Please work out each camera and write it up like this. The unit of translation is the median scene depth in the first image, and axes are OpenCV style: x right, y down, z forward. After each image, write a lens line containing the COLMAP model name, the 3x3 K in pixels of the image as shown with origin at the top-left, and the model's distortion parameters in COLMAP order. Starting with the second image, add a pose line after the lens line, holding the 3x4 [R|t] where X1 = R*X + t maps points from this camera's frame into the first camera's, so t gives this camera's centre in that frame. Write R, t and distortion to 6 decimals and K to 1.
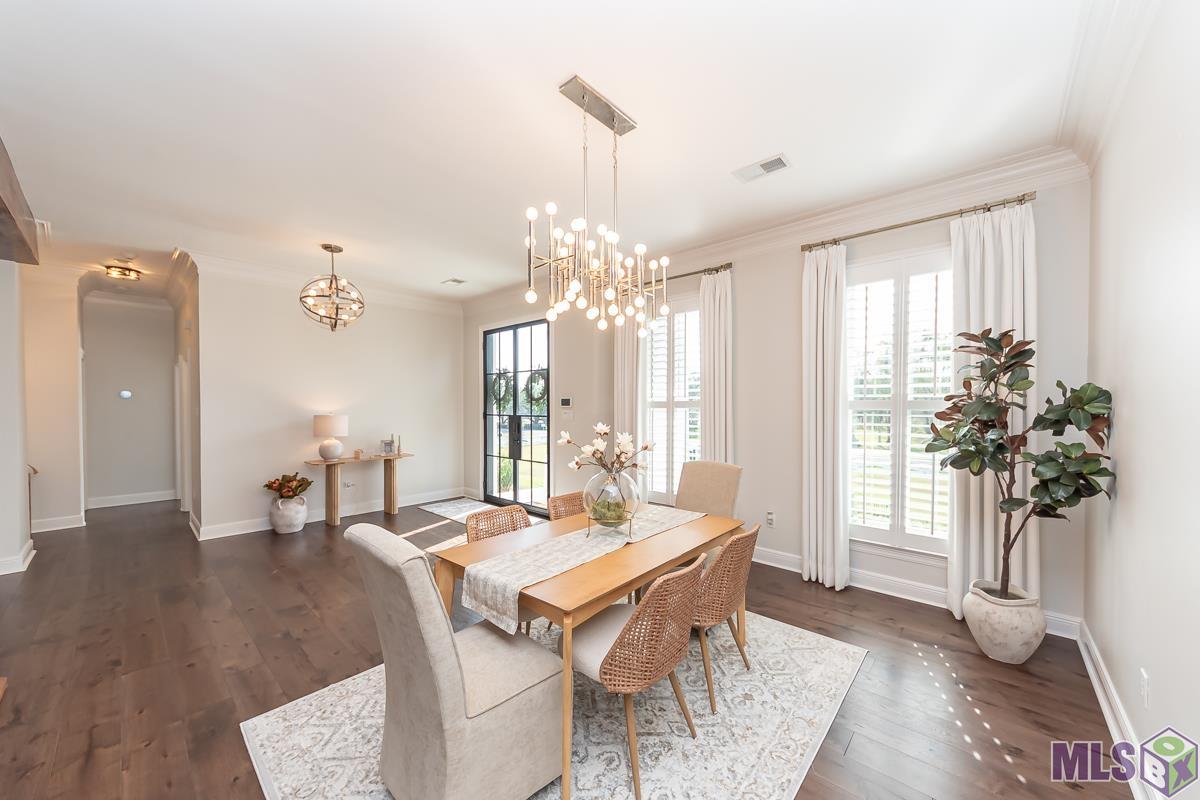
lens RADIAL K [[436.2, 0, 613.7], [0, 436.2, 412.7], [0, 0, 1]] dist [-0.003441, -0.000075]
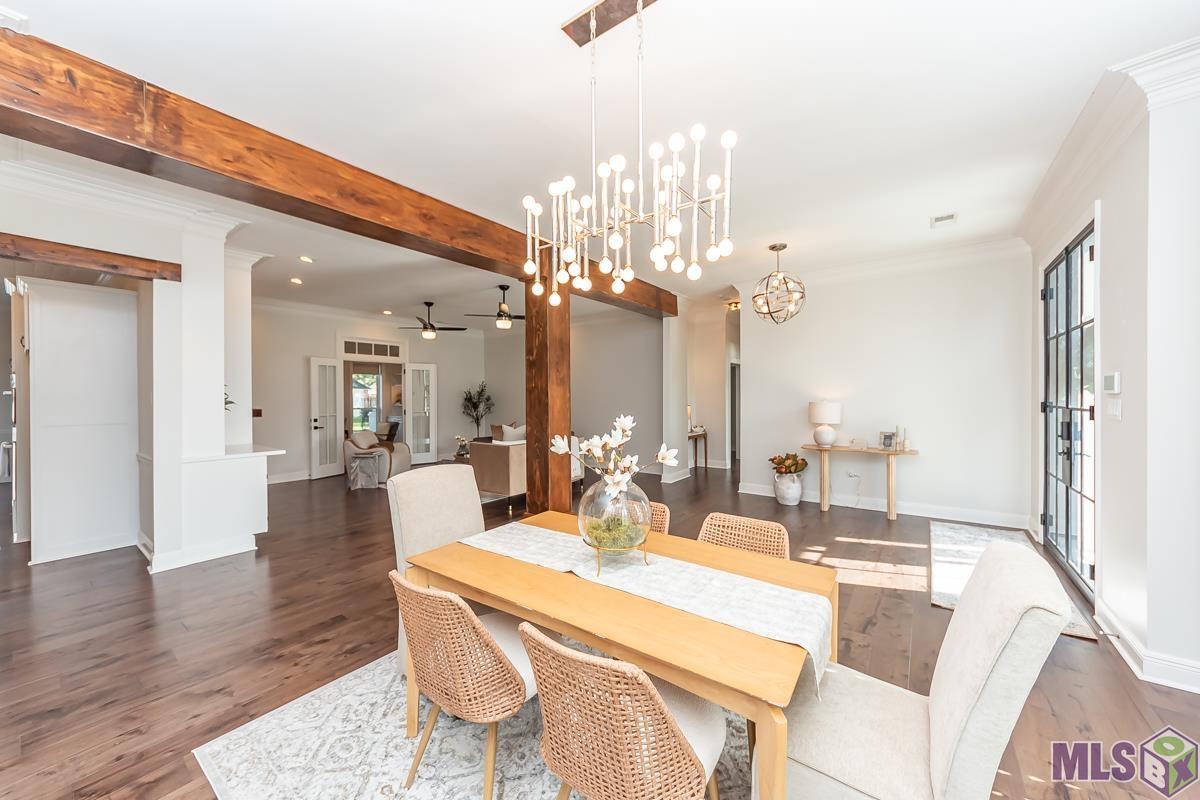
lens RADIAL K [[436.2, 0, 607.7], [0, 436.2, 400.8], [0, 0, 1]] dist [-0.003441, -0.000075]
pose [[0.081618, 0.011247, -0.996600, 0.397306], [-0.008196, 0.999910, 0.010613, -0.005371], [0.996630, 0.007302, 0.081703, 0.496175]]
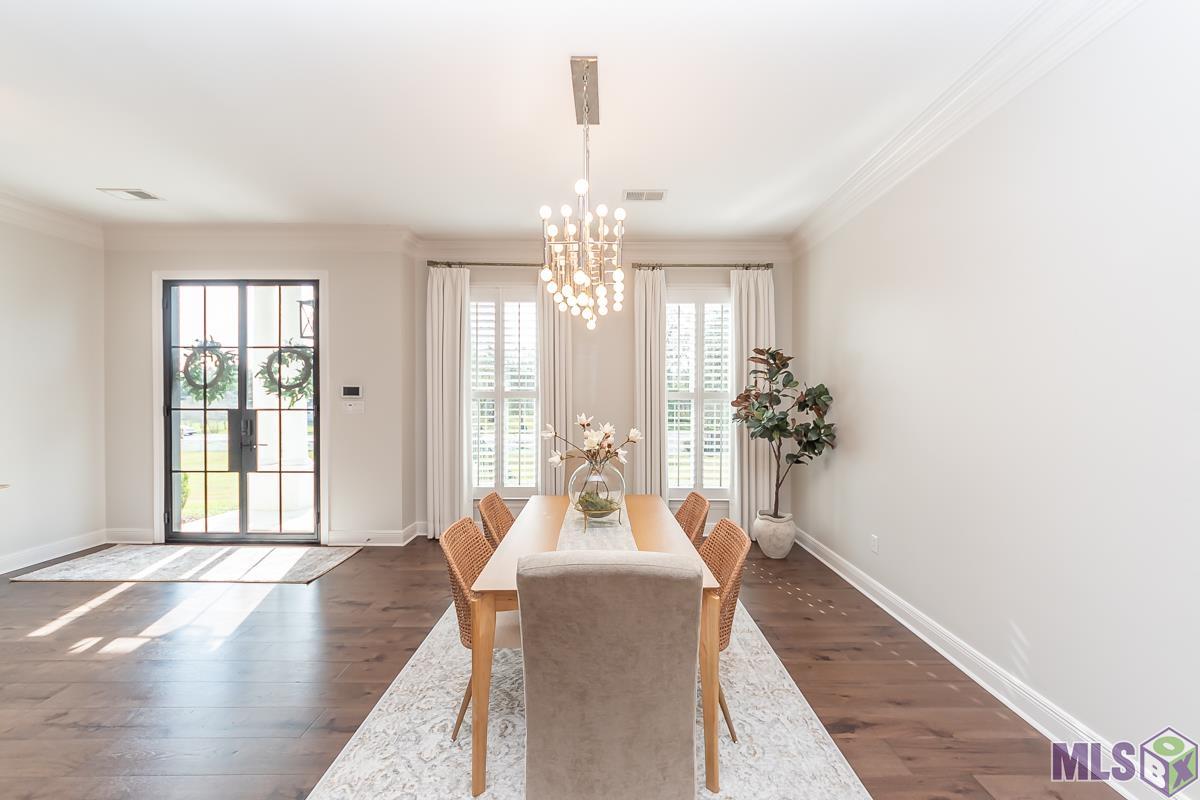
lens RADIAL K [[436.2, 0, 615.6], [0, 436.2, 398.5], [0, 0, 1]] dist [-0.003441, -0.000075]
pose [[0.747042, -0.003794, 0.664766, -0.337836], [0.008033, 0.999962, -0.003320, -0.005122], [-0.664728, 0.007820, 0.747045, 0.115349]]
